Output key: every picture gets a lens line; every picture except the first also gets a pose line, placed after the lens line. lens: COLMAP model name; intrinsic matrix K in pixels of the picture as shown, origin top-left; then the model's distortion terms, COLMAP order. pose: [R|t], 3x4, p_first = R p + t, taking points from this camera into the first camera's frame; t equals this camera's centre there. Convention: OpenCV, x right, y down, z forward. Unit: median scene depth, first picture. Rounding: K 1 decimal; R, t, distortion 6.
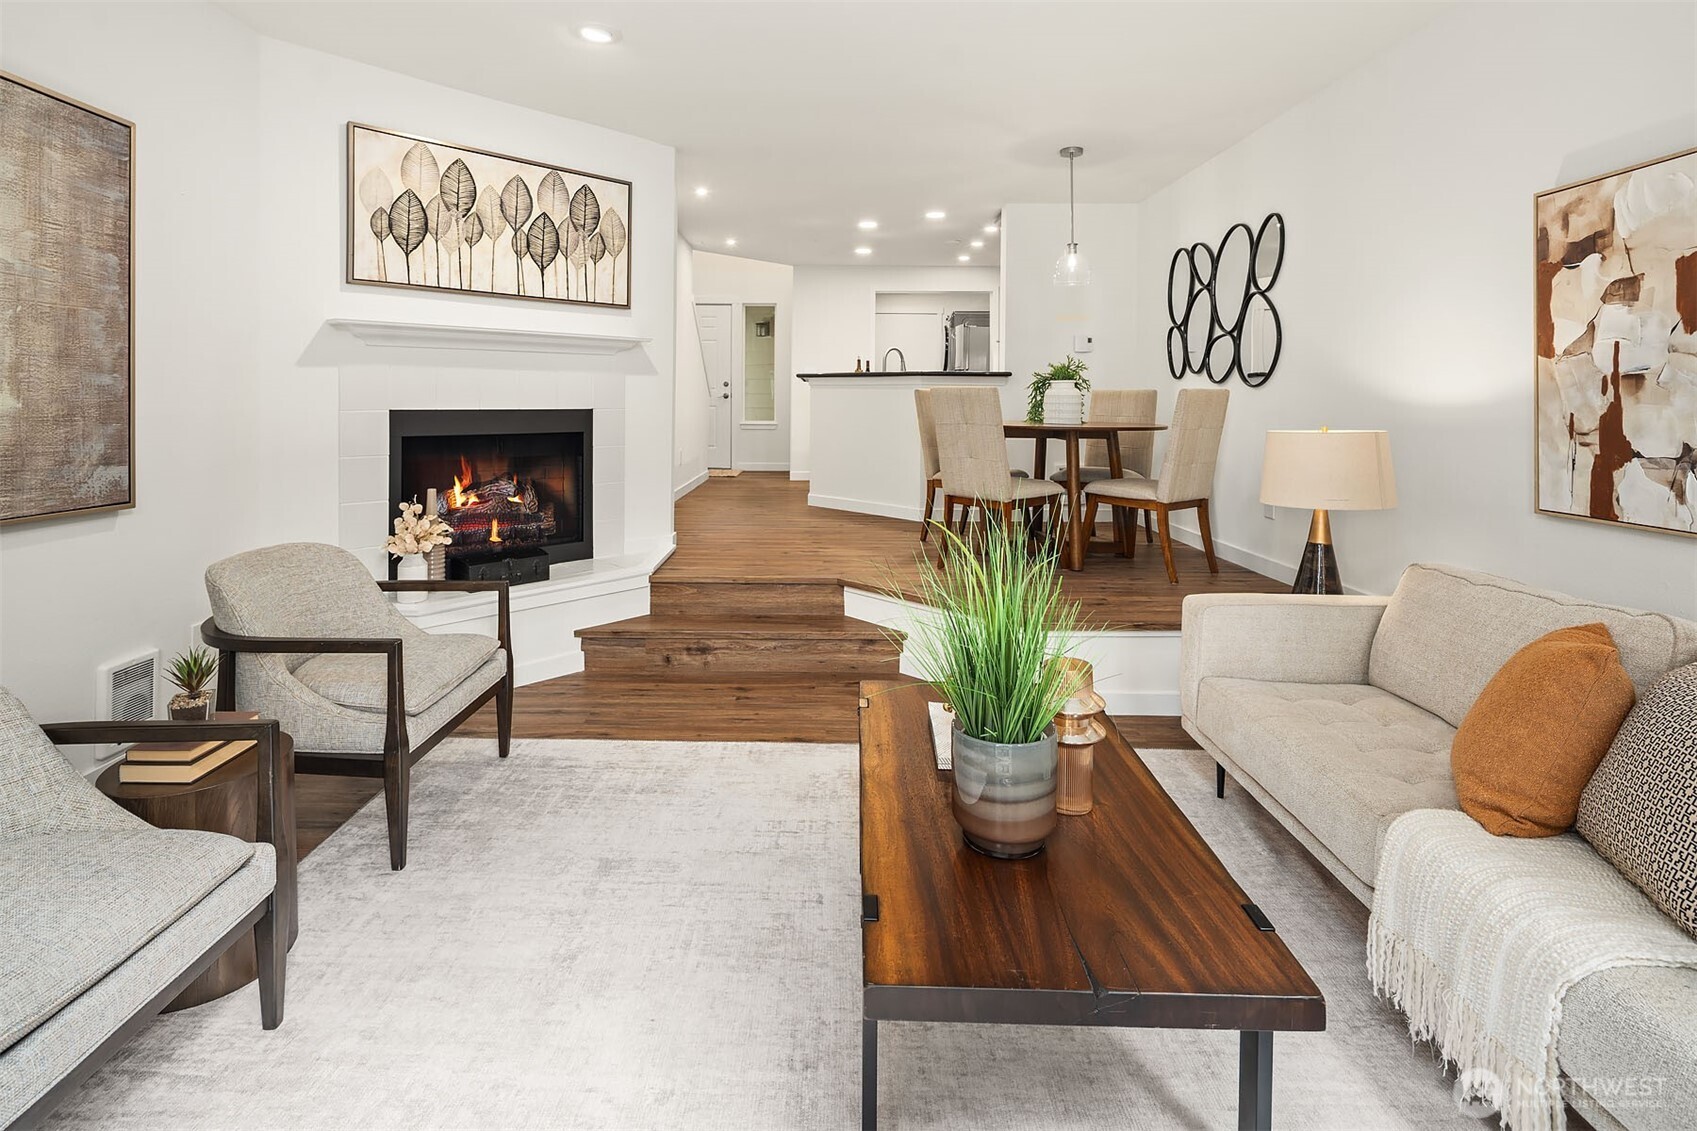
lens RADIAL K [[821.1, 0, 848.5], [0, 821.1, 565.5], [0, 0, 1]] dist [0.003081, -0.000607]
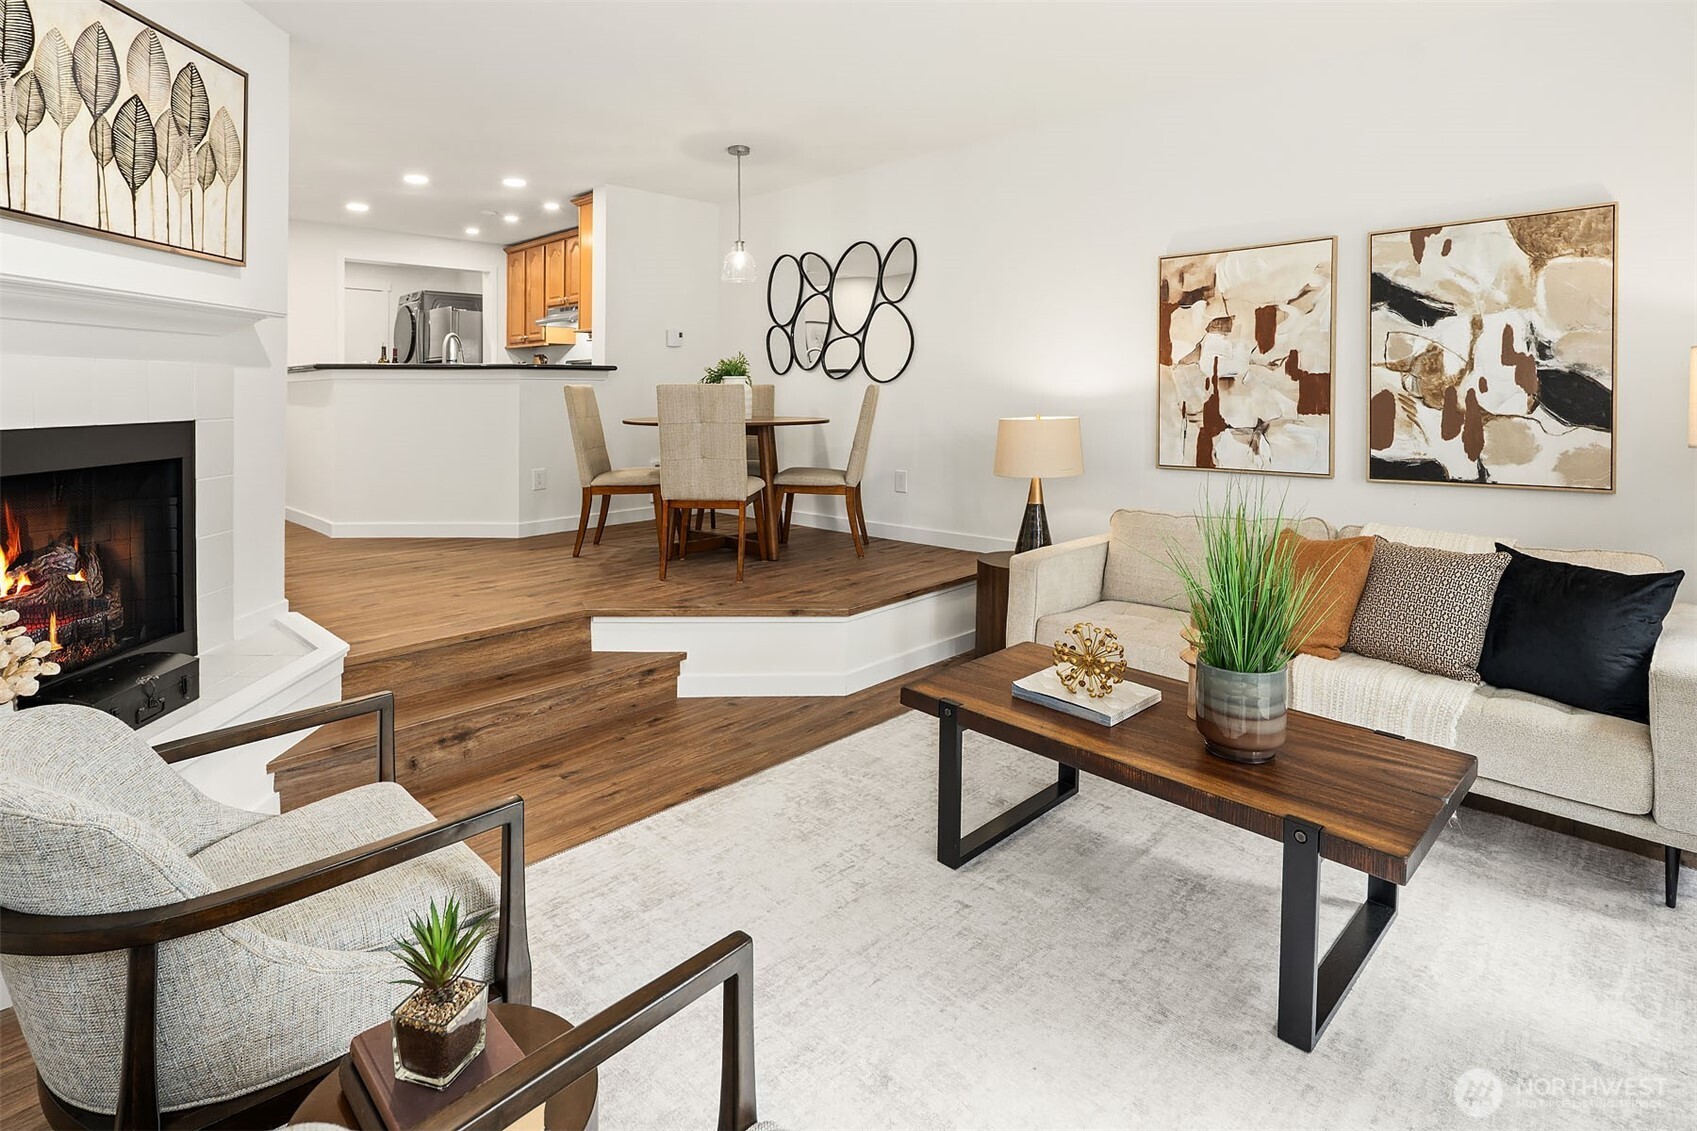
lens RADIAL K [[840.0, 0, 848.6], [0, 840.0, 570.7], [0, 0, 1]] dist [0.001203, -0.000884]
pose [[0.701621, -0.158129, 0.694783, -0.504501], [0.149742, 0.986012, 0.073196, -0.056891], [-0.696638, 0.052682, 0.715486, 0.226419]]
